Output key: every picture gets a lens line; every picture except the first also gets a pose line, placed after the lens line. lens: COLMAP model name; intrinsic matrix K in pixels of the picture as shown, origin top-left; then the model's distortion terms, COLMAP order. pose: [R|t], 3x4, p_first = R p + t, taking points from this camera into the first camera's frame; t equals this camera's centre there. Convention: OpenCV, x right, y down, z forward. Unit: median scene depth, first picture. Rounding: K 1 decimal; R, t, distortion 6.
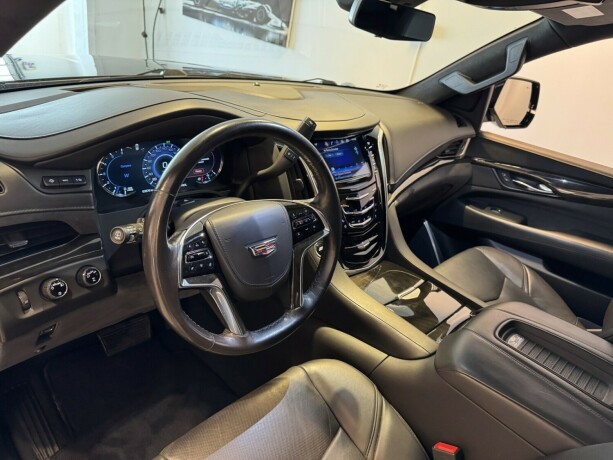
lens RADIAL K [[448.3, 0, 306.5], [0, 448.3, 230.0], [0, 0, 1]] dist [-0.001816, 0.000124]
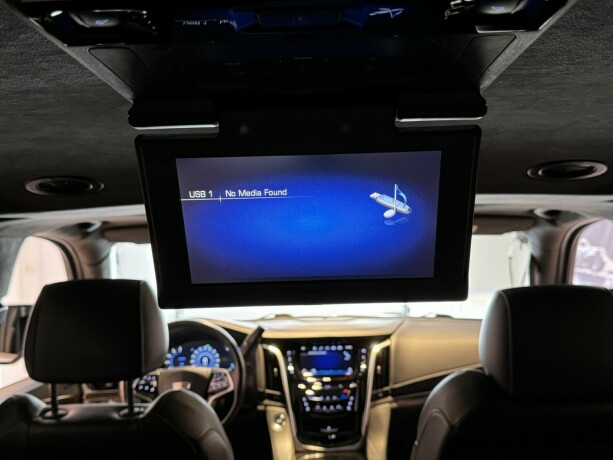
lens RADIAL K [[730.6, 0, 307.6], [0, 730.6, 251.1], [0, 0, 1]] dist [0.220153, -0.631613]
pose [[0.662166, -0.169548, -0.729925, 2.026640], [-0.209973, 0.893067, -0.397924, 0.507496], [0.719338, 0.416756, 0.555758, -0.416022]]
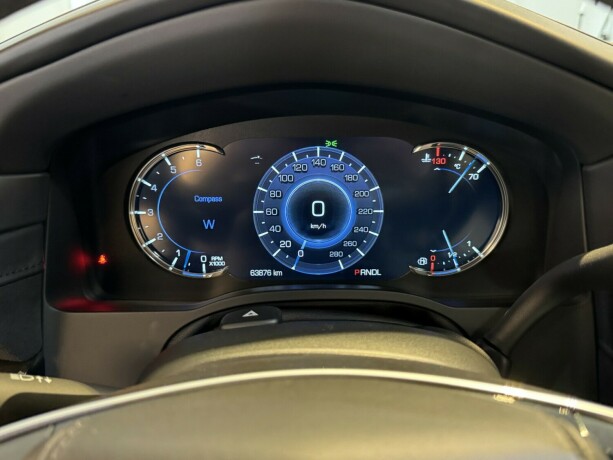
lens RADIAL K [[573.2, 0, 306.5], [0, 573.2, 230.0], [0, 0, 1]] dist [0.009732, -0.001418]
pose [[0.719033, 0.076601, -0.690741, -0.006151], [-0.210162, 0.971339, -0.111051, -0.077300], [0.662437, 0.225016, 0.714524, 0.683542]]
